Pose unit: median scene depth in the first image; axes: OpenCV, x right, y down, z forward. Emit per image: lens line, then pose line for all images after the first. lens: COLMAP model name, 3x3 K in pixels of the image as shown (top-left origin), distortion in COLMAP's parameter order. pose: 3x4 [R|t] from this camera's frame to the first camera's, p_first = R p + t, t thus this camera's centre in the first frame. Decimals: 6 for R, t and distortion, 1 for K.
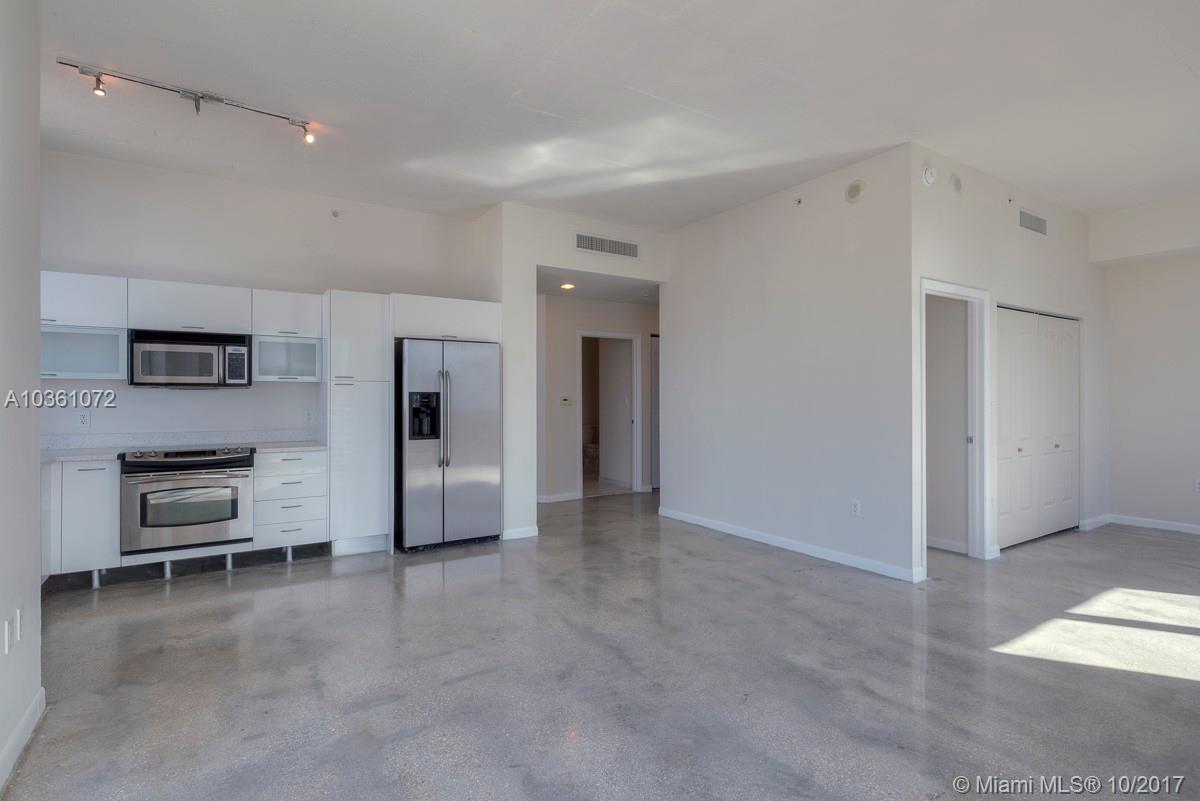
lens RADIAL K [[580.3, 0, 593.3], [0, 580.3, 399.7], [0, 0, 1]] dist [0.005101, -0.003107]
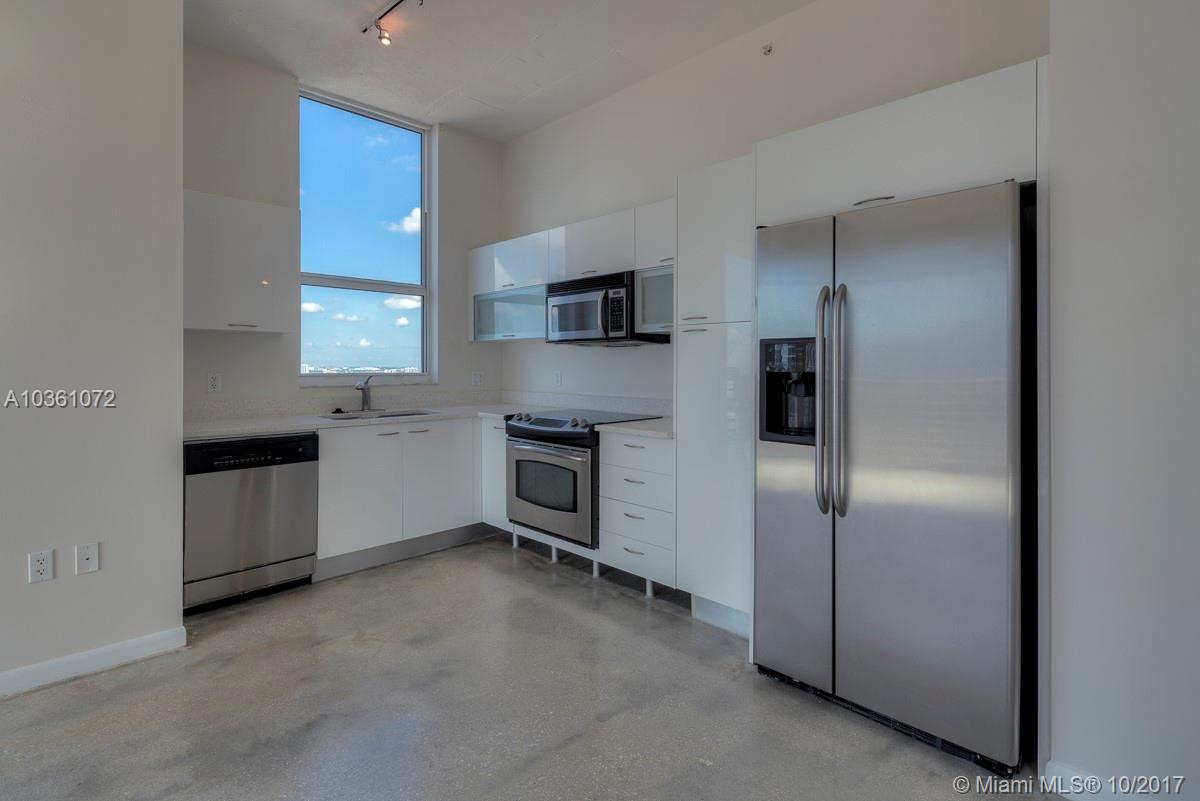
lens RADIAL K [[580.3, 0, 588.3], [0, 580.3, 363.0], [0, 0, 1]] dist [0.005101, -0.003107]
pose [[0.207531, -0.001788, -0.978227, 0.137464], [-0.004024, 0.999988, -0.002681, 0.009623], [0.978220, 0.004493, 0.207521, 0.873831]]
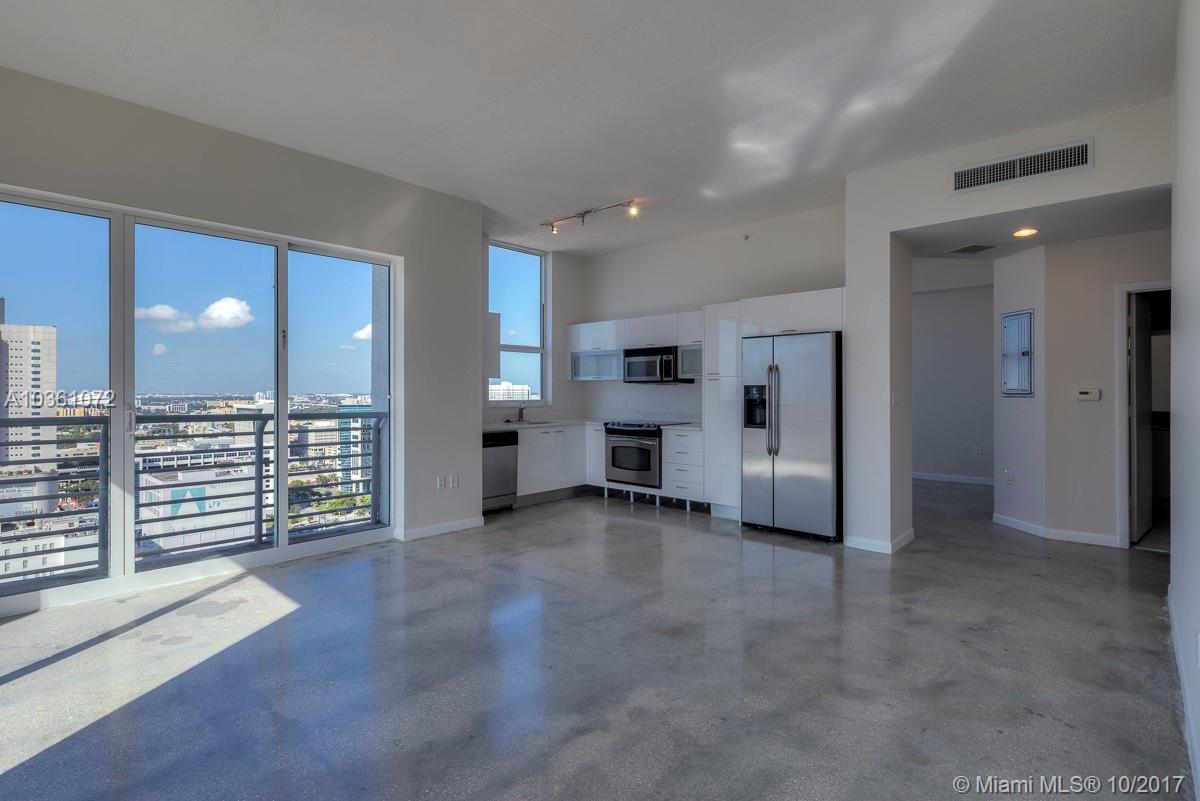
lens RADIAL K [[580.3, 0, 589.4], [0, 580.3, 390.3], [0, 0, 1]] dist [0.005101, -0.003107]
pose [[0.248510, 0.001398, -0.968628, 0.807624], [-0.001128, 0.999999, 0.001153, -0.004790], [0.968629, 0.000806, 0.248512, 0.488219]]
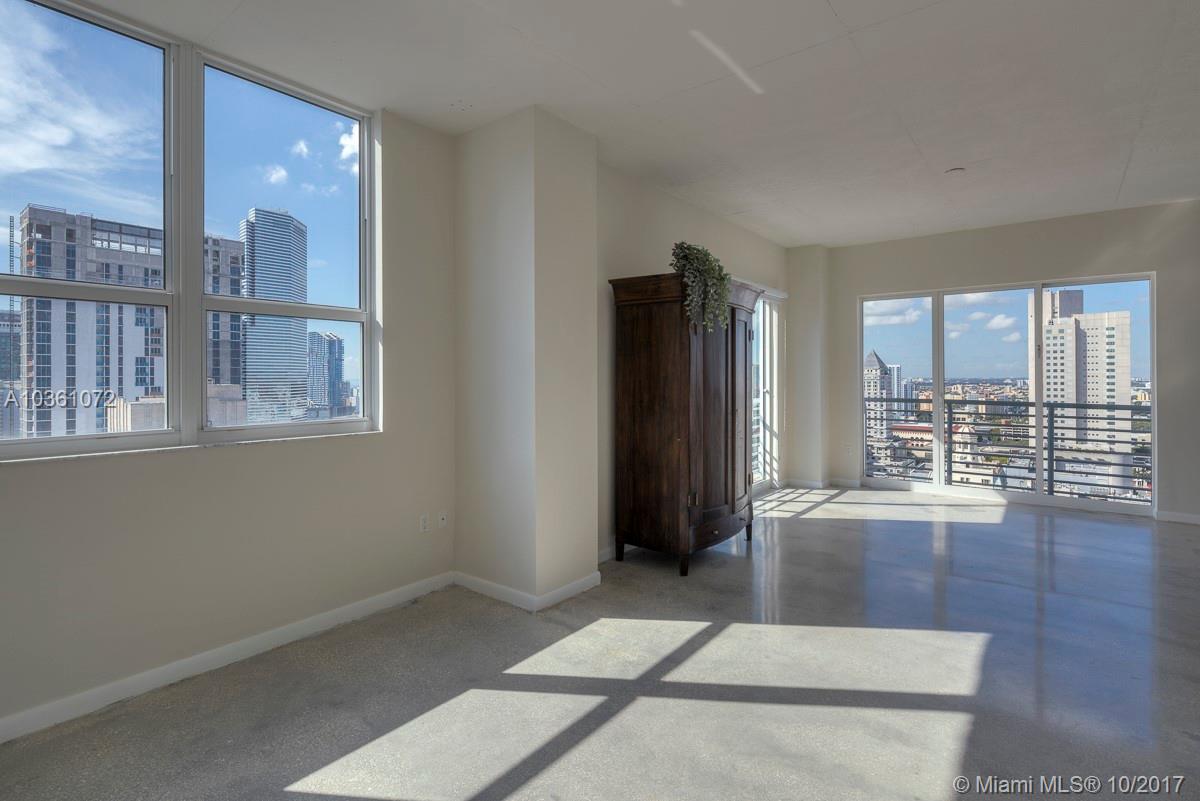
lens RADIAL K [[580.3, 0, 593.6], [0, 580.3, 374.7], [0, 0, 1]] dist [0.005101, -0.003107]
pose [[-0.946491, 0.003874, -0.322706, 1.244841], [0.004111, 0.999992, -0.000055, -0.039385], [0.322703, -0.001379, -0.946499, 1.280520]]
